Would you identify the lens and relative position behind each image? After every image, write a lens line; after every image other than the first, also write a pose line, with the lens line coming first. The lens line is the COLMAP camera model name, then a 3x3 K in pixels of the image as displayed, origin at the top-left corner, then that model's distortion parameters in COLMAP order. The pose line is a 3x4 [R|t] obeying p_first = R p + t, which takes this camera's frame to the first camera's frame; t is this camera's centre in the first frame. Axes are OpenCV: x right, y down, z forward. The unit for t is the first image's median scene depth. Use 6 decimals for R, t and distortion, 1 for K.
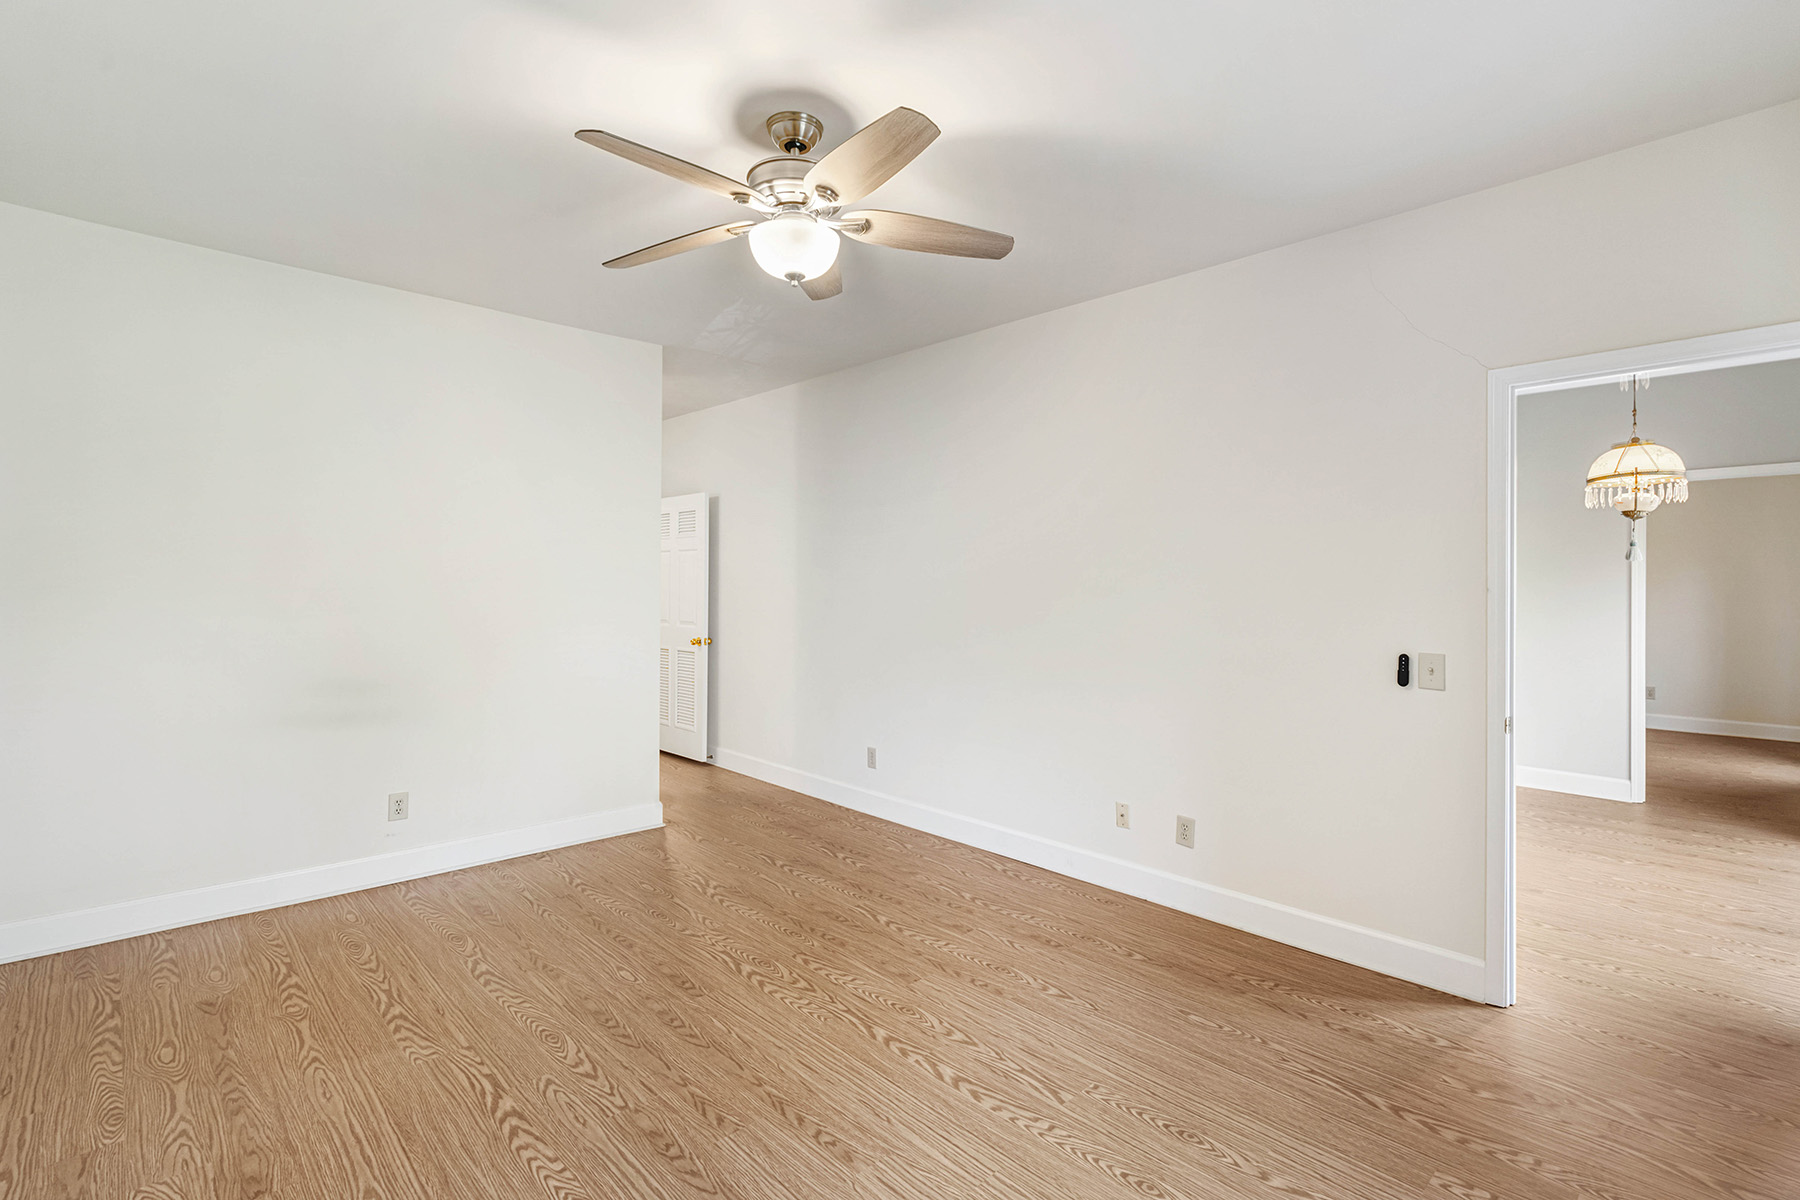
lens RADIAL K [[824.2, 0, 880.8], [0, 824.2, 592.2], [0, 0, 1]] dist [-0.003472, -0.000256]
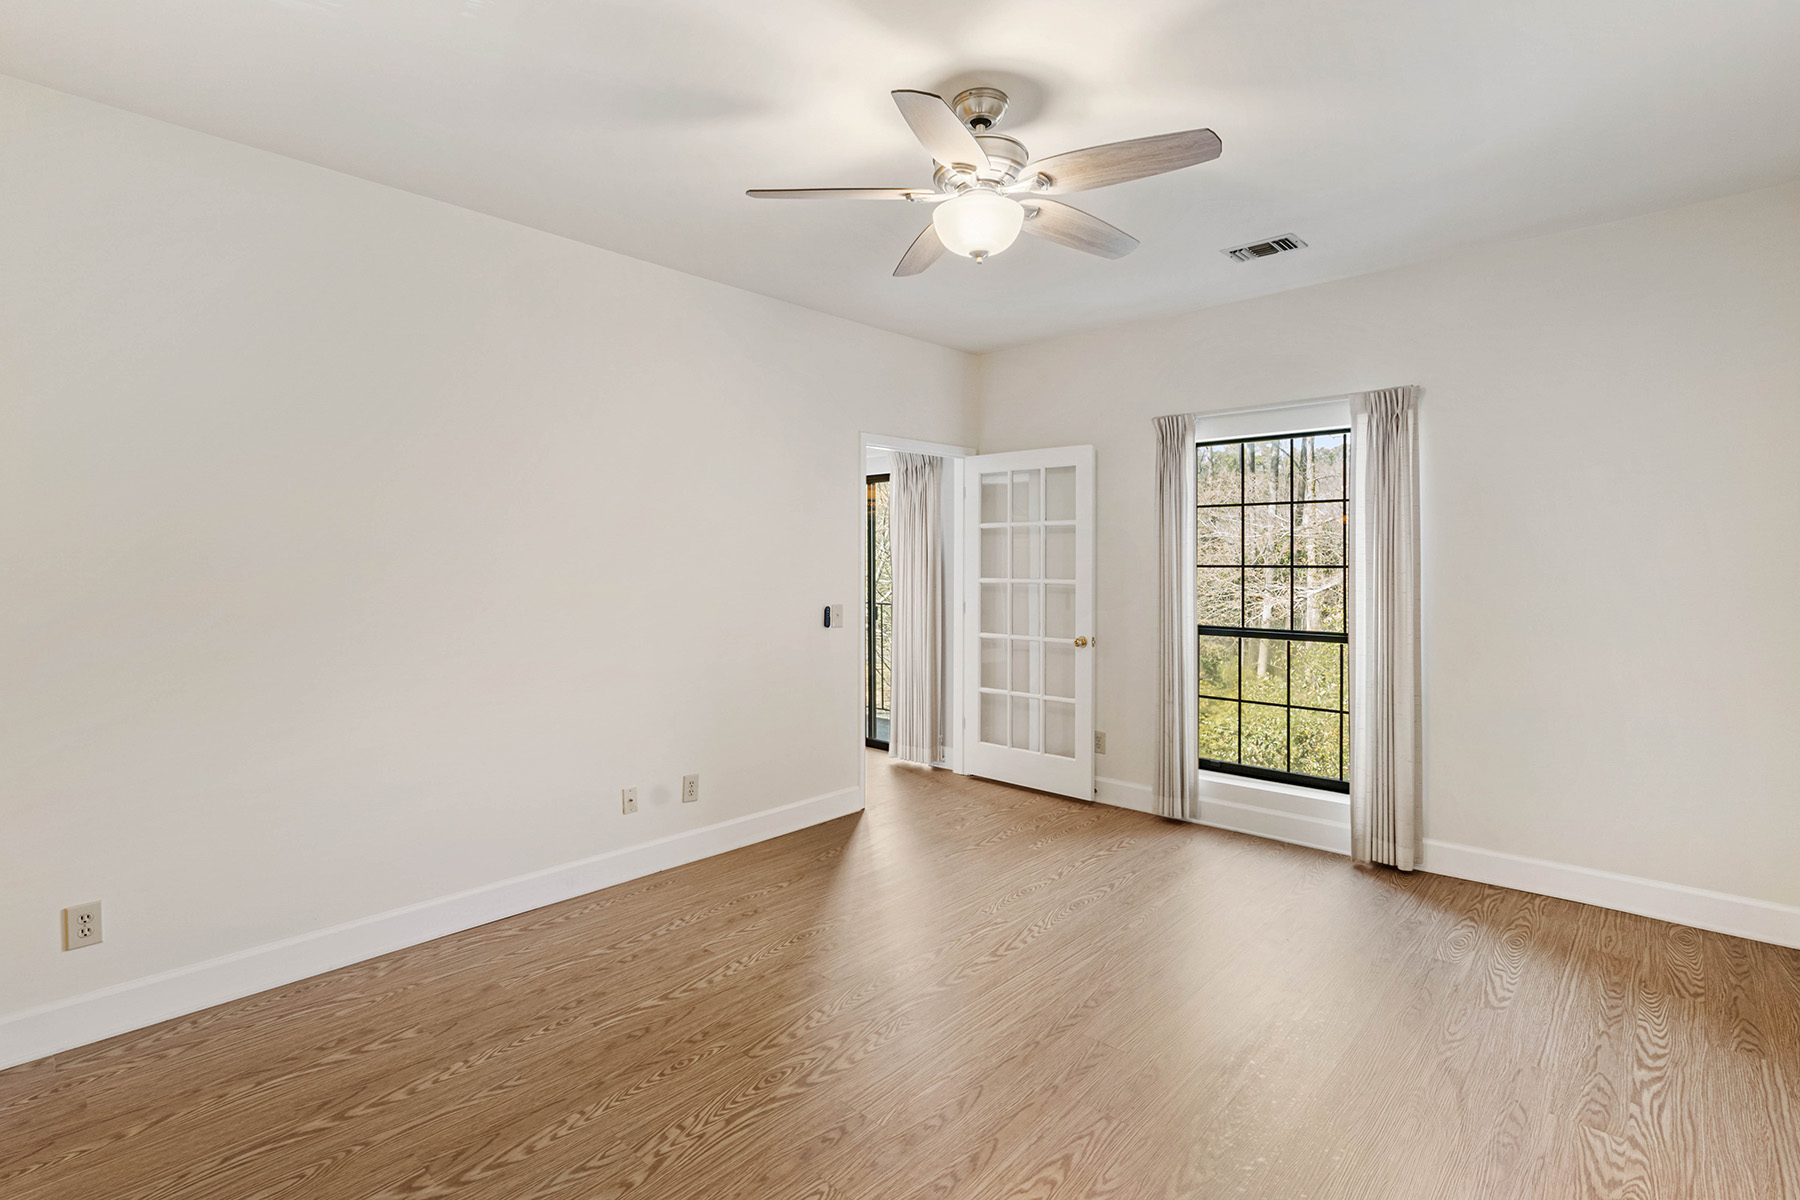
lens RADIAL K [[824.2, 0, 946.9], [0, 824.2, 564.3], [0, 0, 1]] dist [-0.003472, -0.000256]
pose [[-0.093675, -0.004844, 0.995591, -0.782913], [0.010093, 0.999932, 0.005815, -0.006033], [-0.995552, 0.010593, -0.093619, 0.810080]]
